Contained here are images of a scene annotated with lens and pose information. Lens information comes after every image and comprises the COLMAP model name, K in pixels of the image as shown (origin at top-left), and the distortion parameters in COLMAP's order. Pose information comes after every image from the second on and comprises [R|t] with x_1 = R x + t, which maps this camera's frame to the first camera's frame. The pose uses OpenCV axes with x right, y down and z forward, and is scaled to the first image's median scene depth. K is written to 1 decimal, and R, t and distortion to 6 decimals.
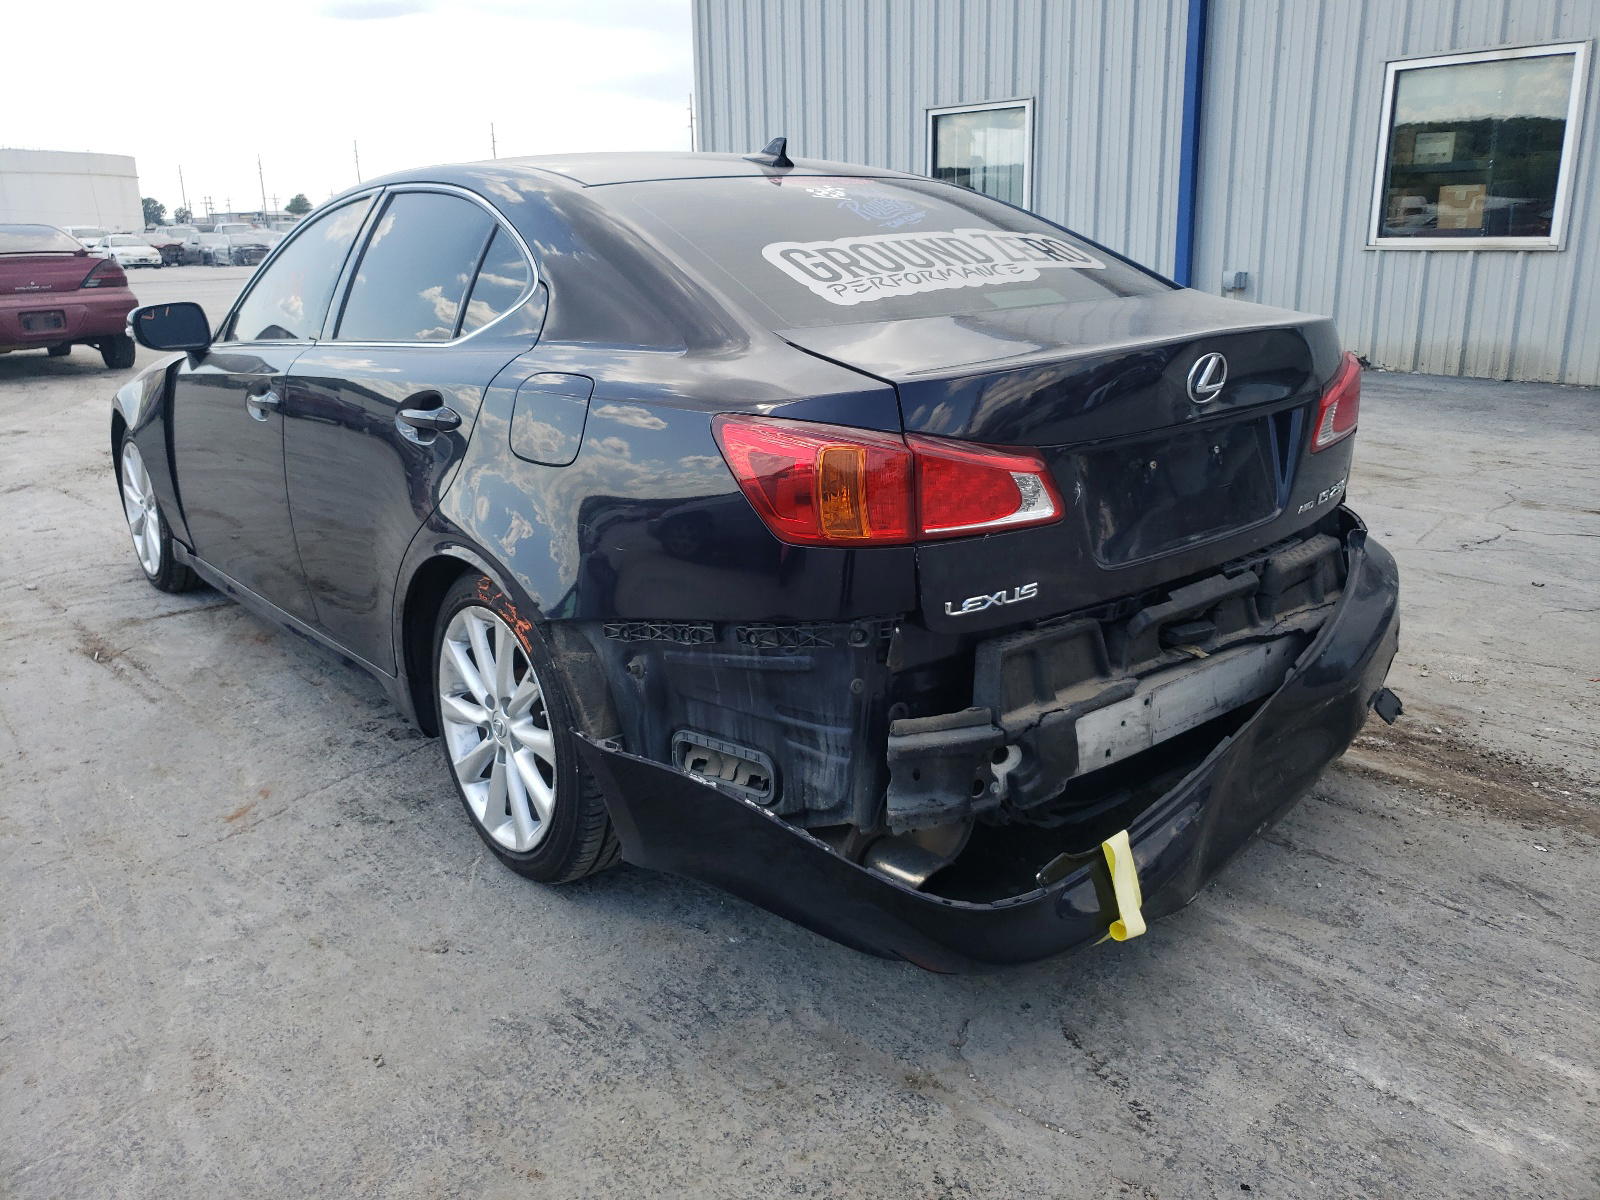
lens RADIAL K [[1285.5, 0, 800.0], [0, 1285.5, 600.0], [0, 0, 1]] dist [-0.040076, 0.097472]
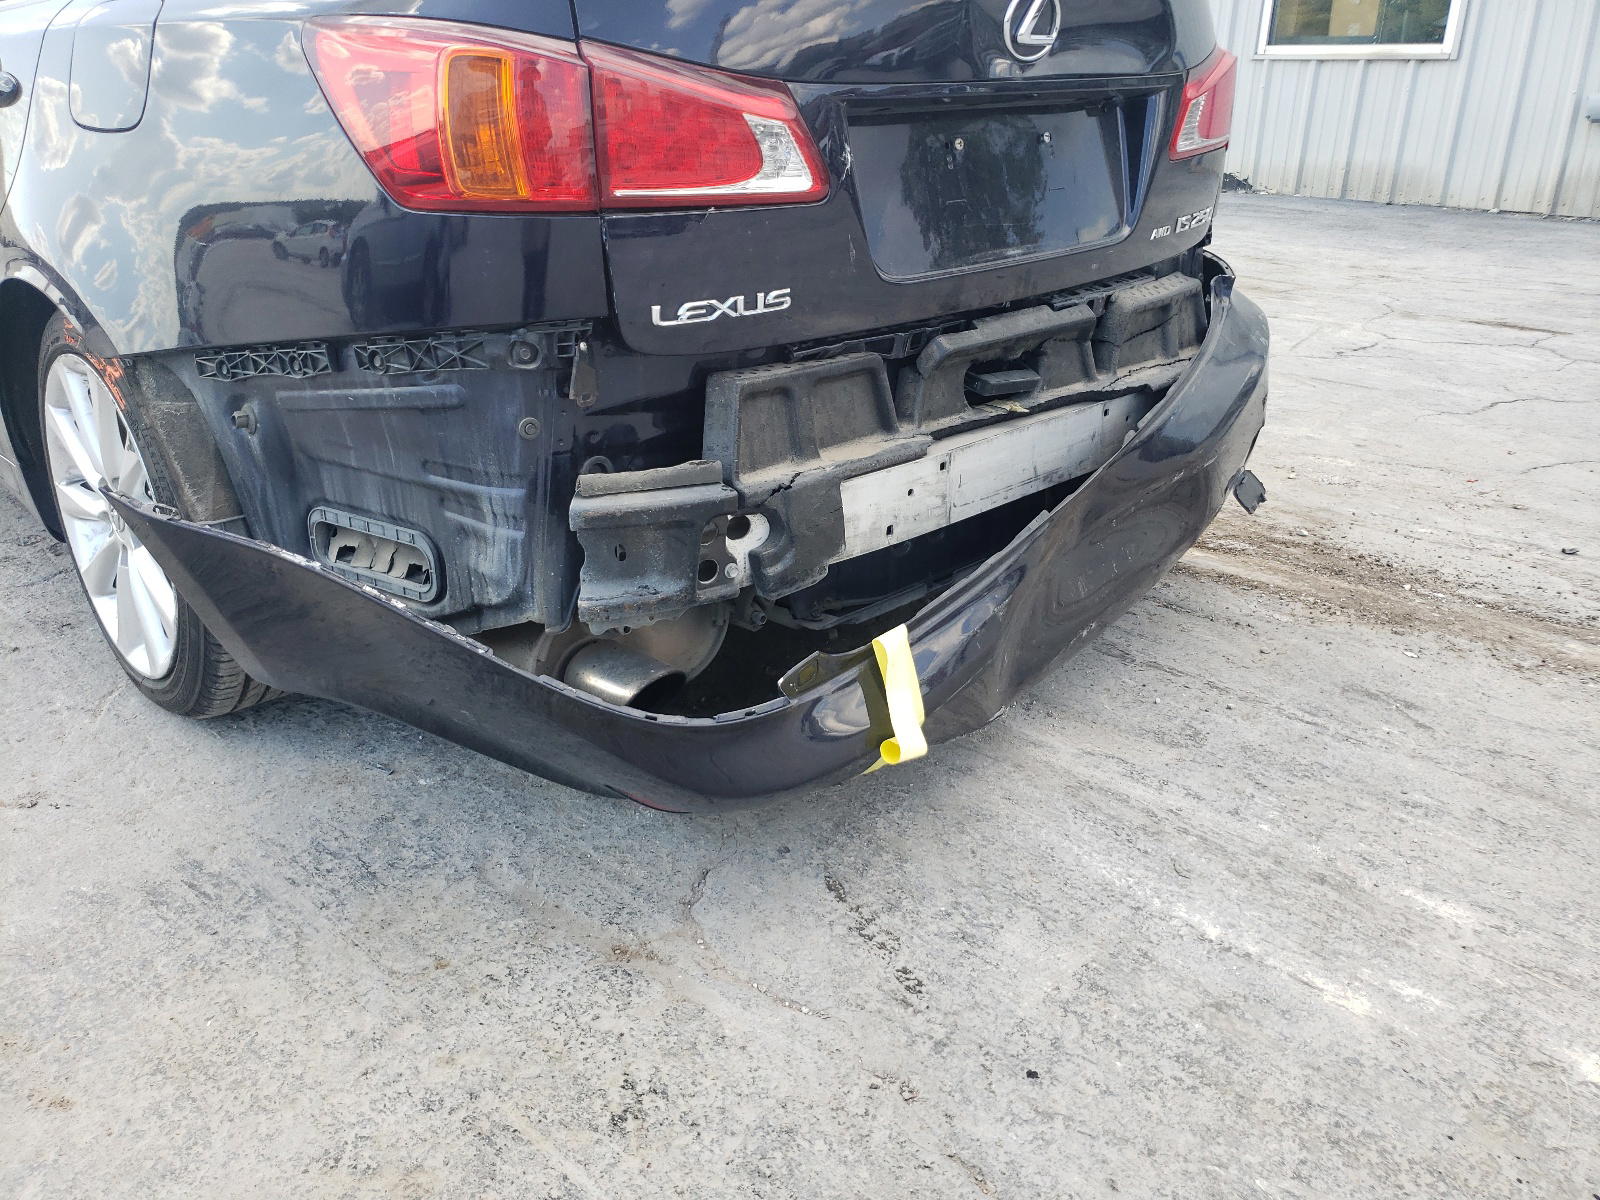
lens RADIAL K [[1249.5, 0, 790.9], [0, 1249.5, 656.3], [0, 0, 1]] dist [-0.009975, 0.042247]
pose [[0.997029, -0.018552, 0.074753, 0.129517], [0.006875, 0.988120, 0.153530, 0.082376], [-0.076713, -0.152560, 0.985312, 0.268340]]
